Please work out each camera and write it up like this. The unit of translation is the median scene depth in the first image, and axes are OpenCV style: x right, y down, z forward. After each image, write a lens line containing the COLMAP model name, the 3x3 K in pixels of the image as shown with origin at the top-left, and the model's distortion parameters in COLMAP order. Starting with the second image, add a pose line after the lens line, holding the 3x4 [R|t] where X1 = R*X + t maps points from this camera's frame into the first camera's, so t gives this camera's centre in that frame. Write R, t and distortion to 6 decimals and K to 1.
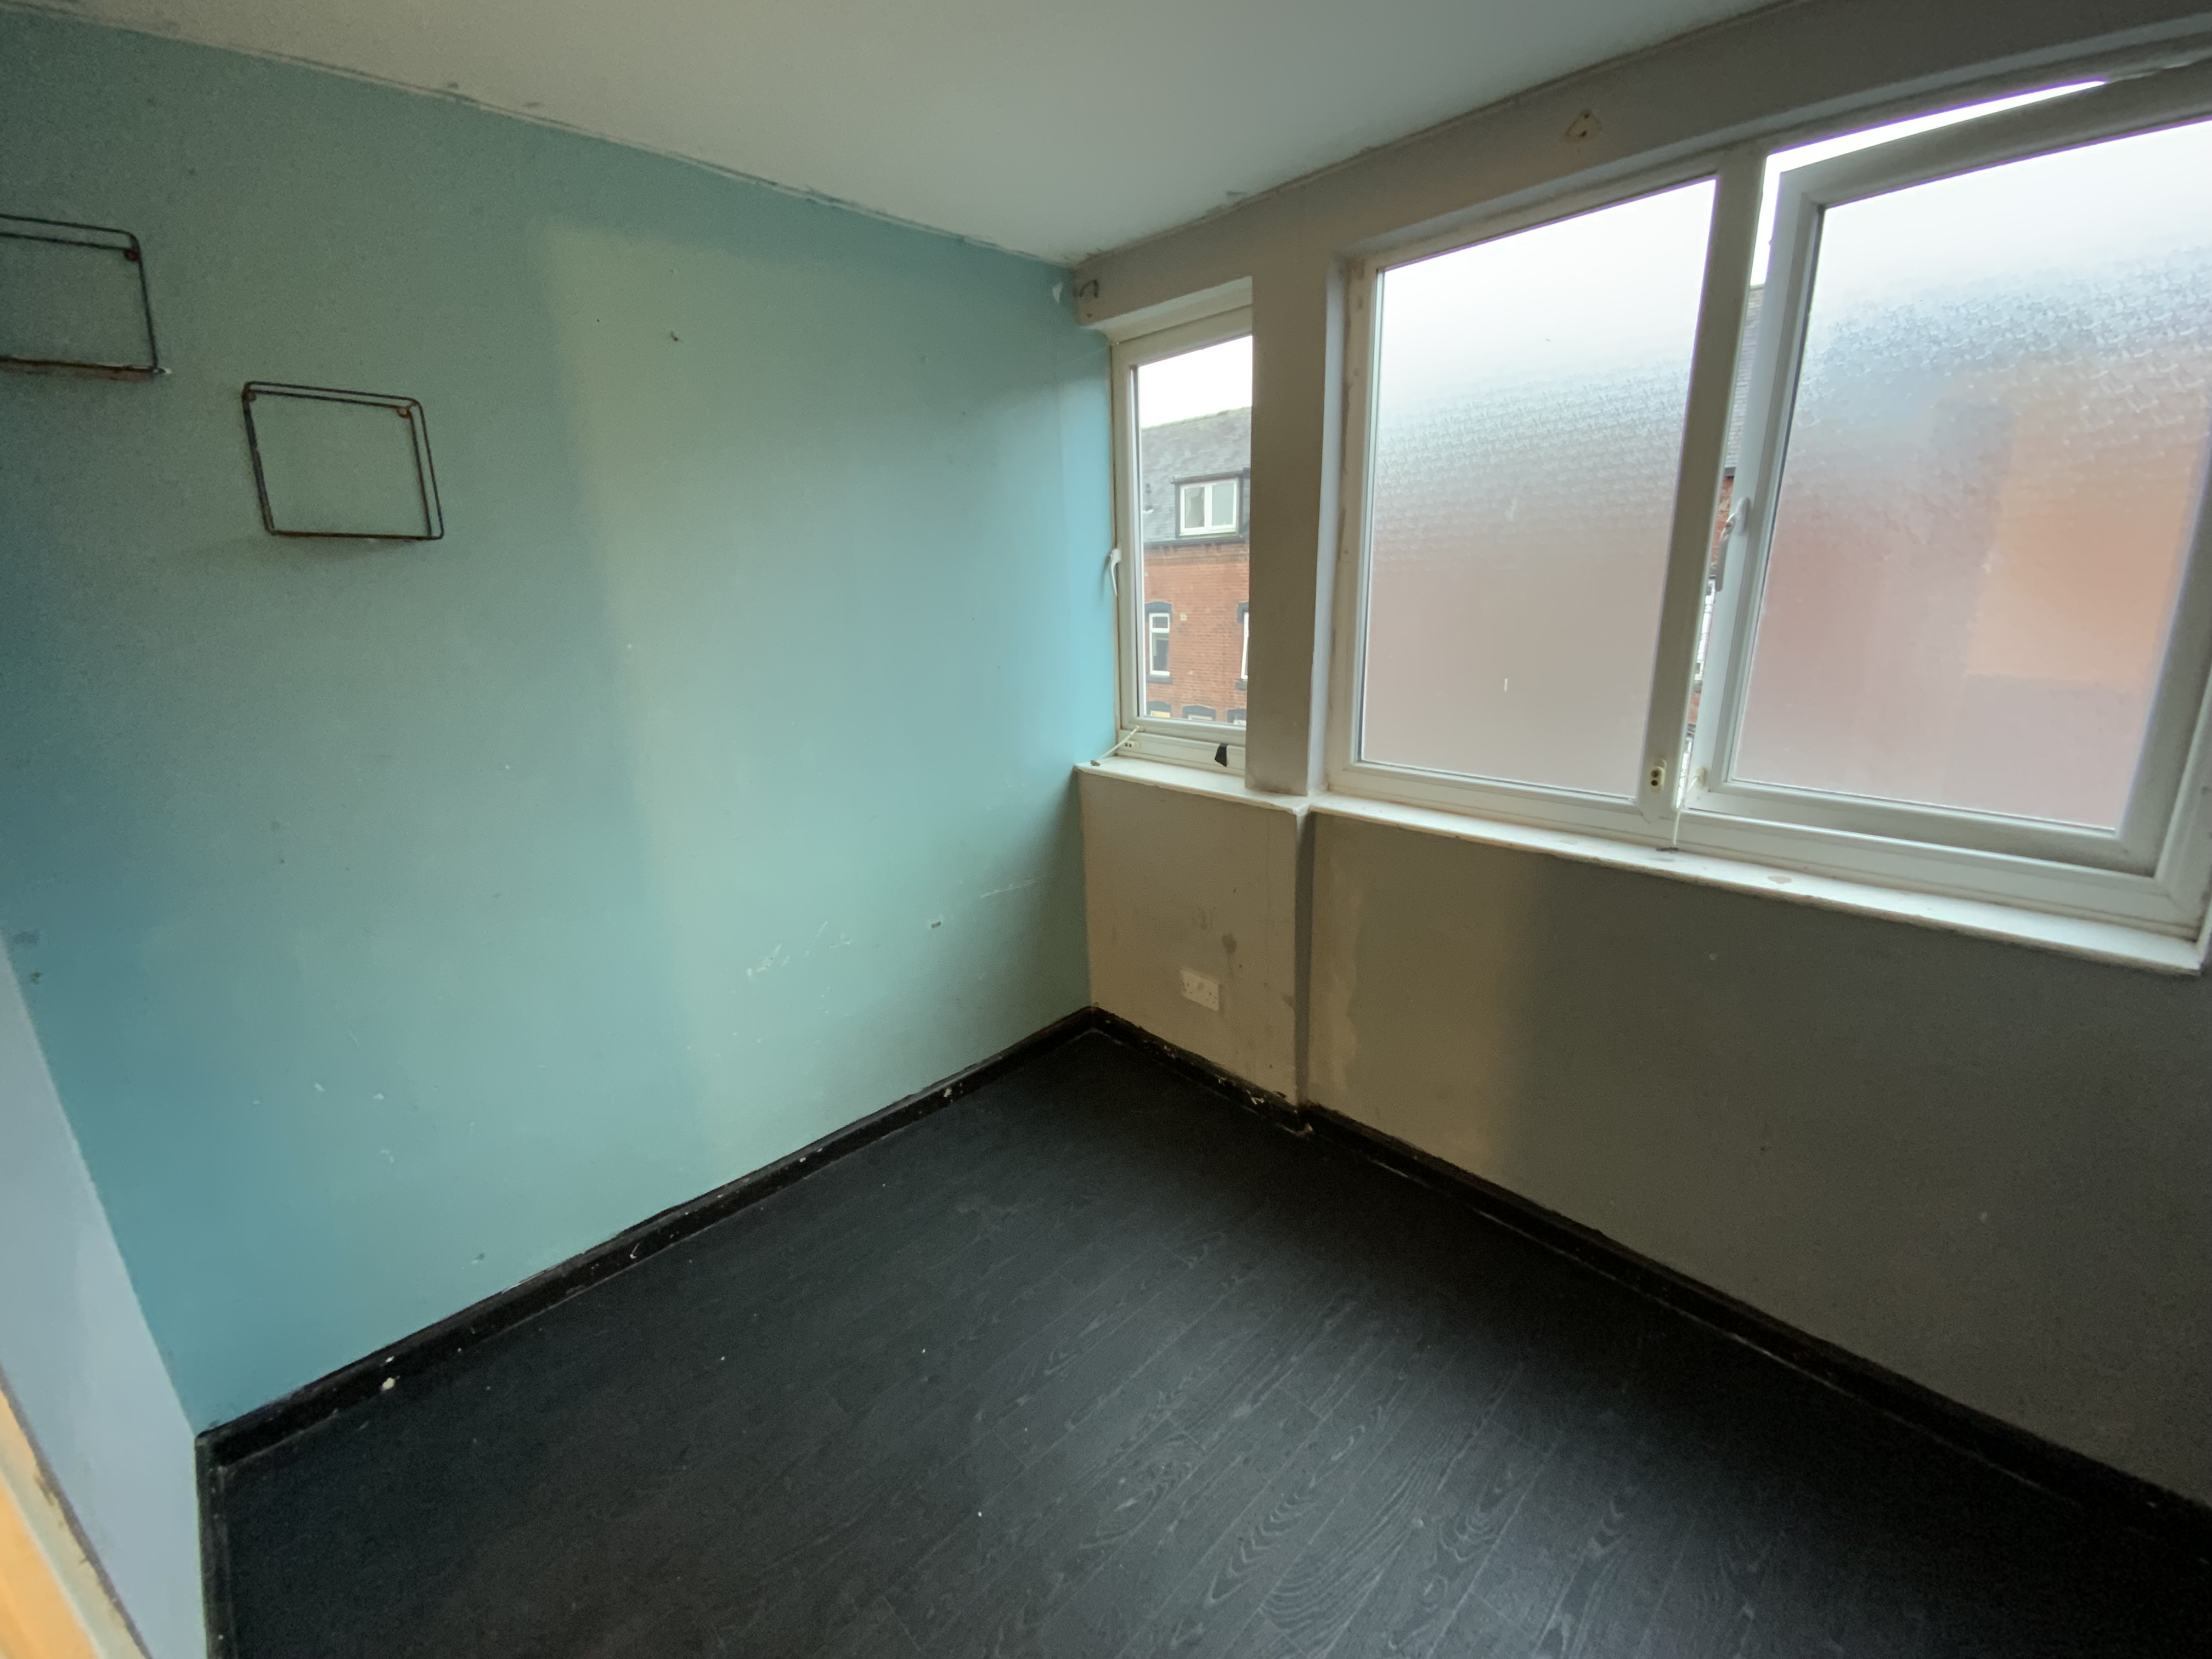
lens RADIAL K [[906.5, 0, 1109.4], [0, 906.5, 824.1], [0, 0, 1]] dist [0.015159, -0.000831]
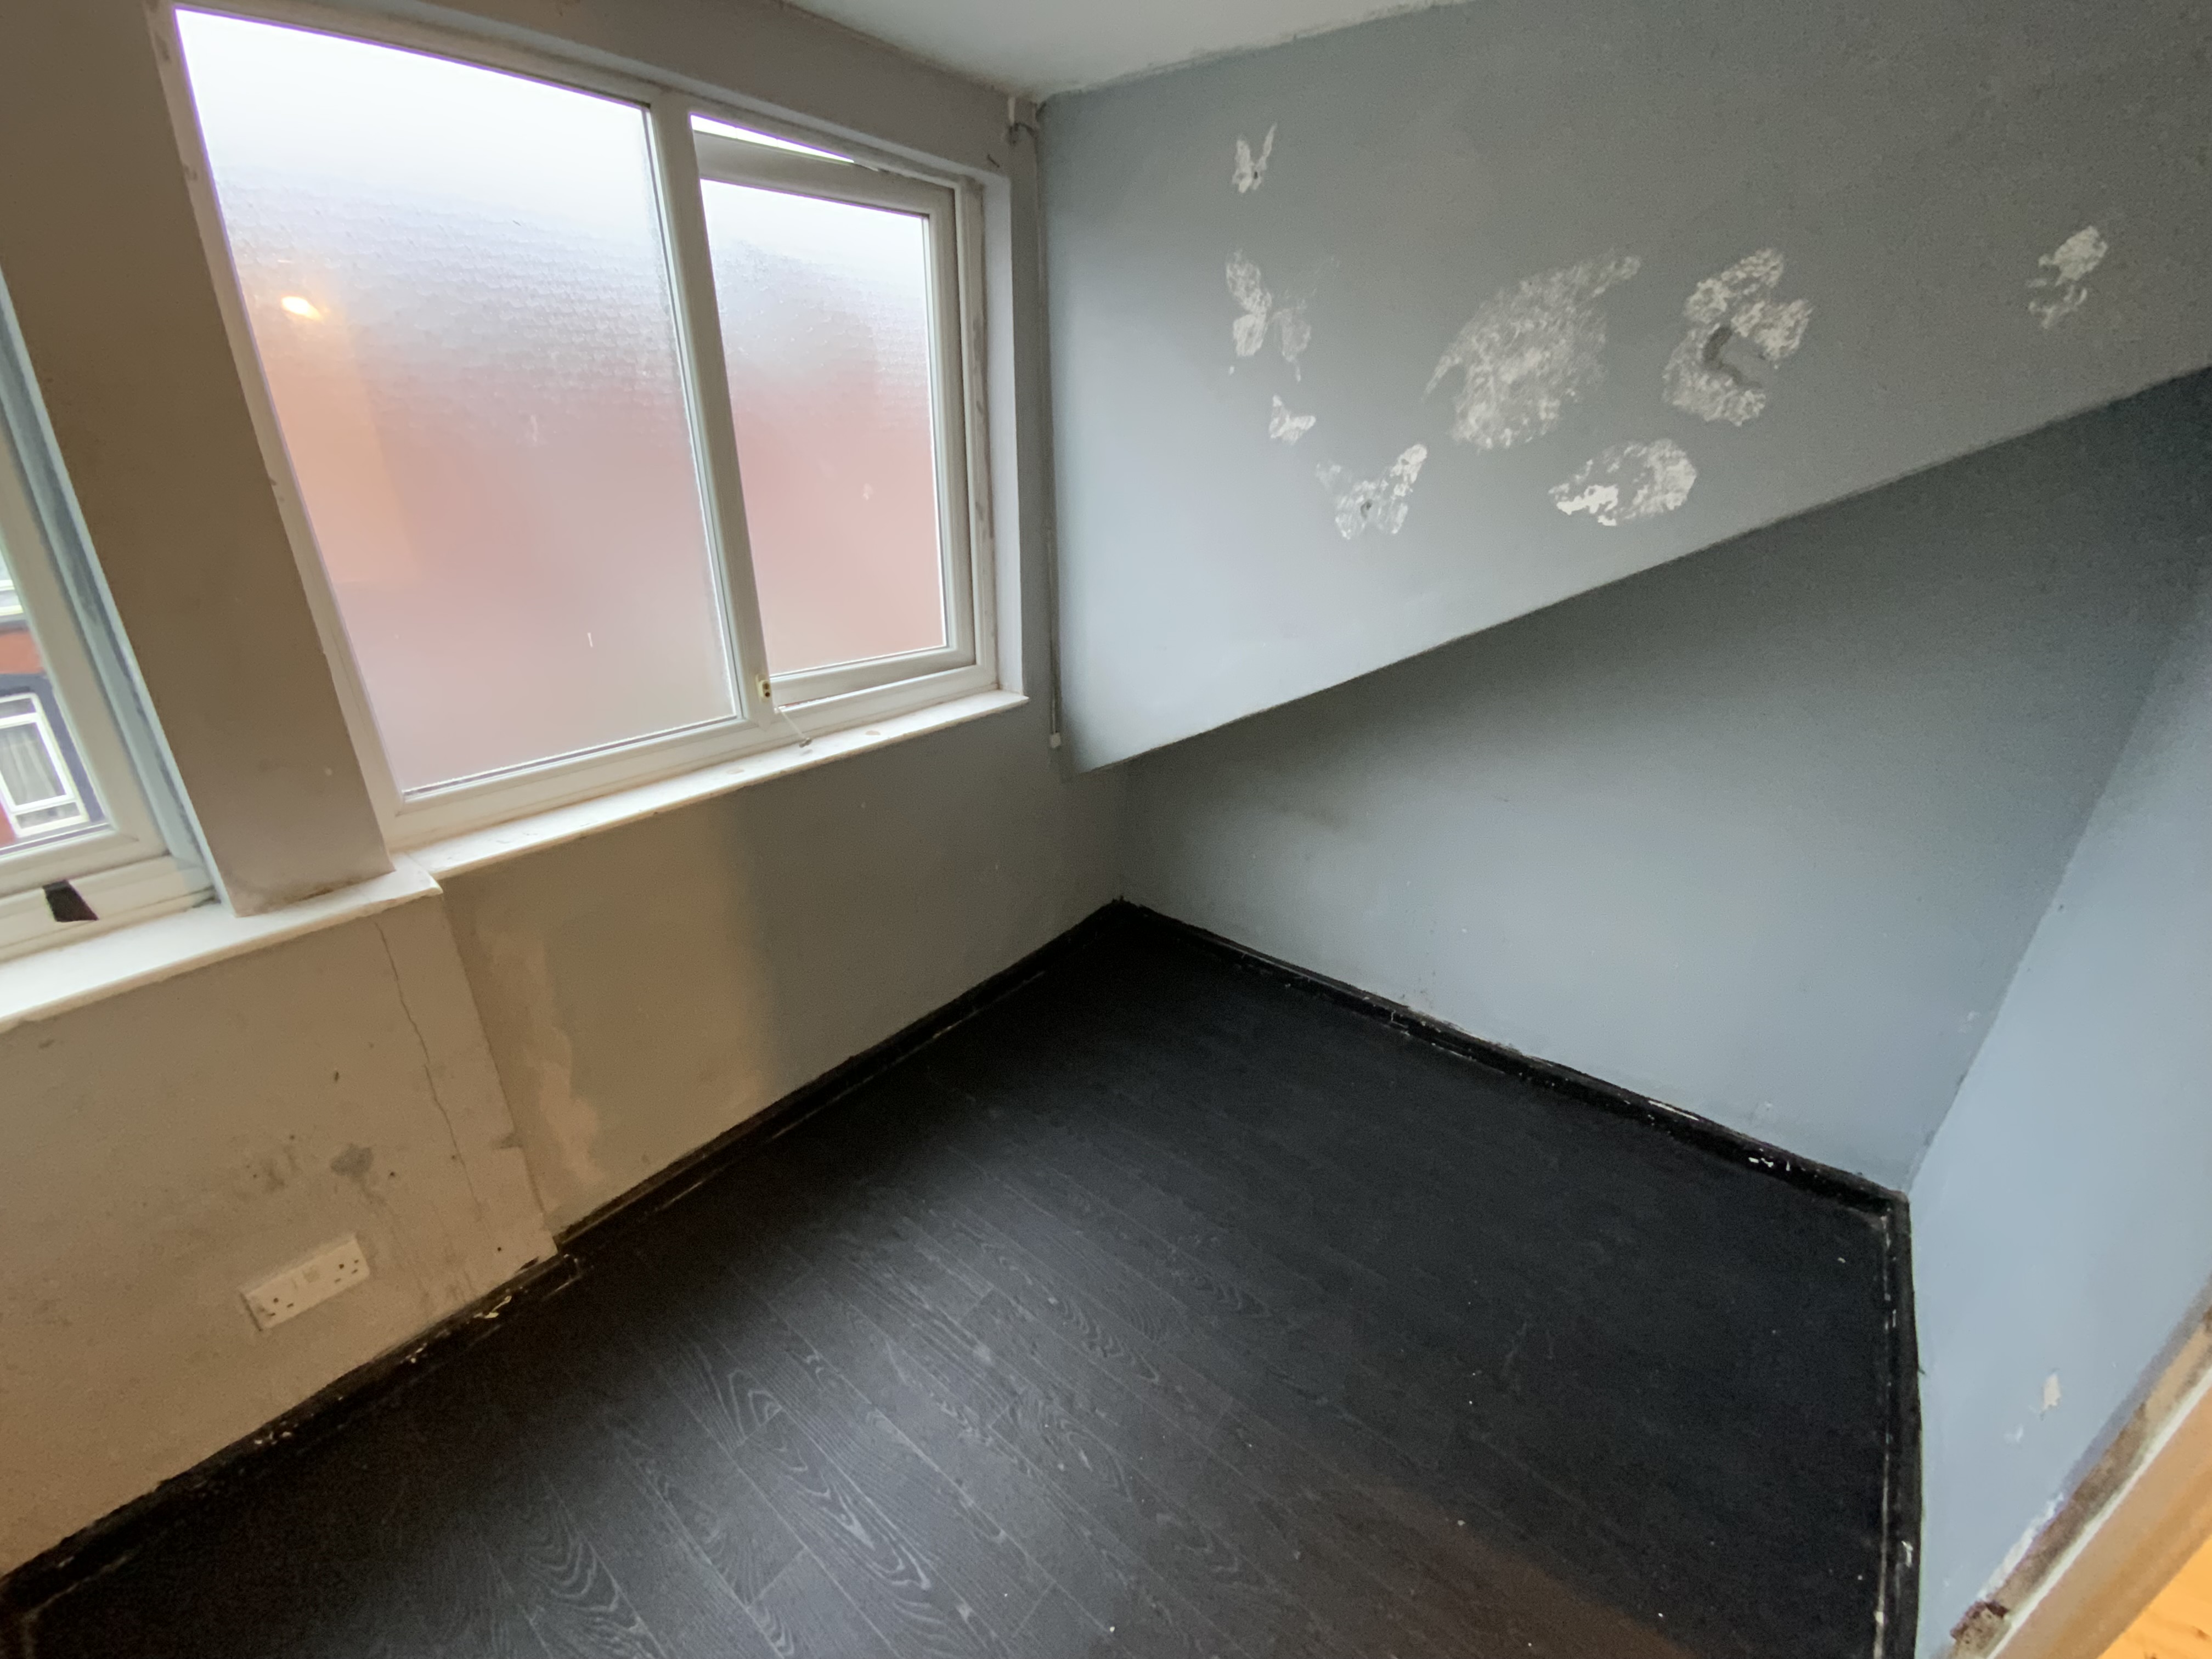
lens RADIAL K [[906.5, 0, 1104.0], [0, 906.5, 828.8], [0, 0, 1]] dist [0.015159, -0.000831]
pose [[-0.133371, -0.368788, 0.919895, -0.516663], [0.261360, 0.882242, 0.391586, -0.212439], [-0.955983, 0.292650, -0.021279, 0.617646]]
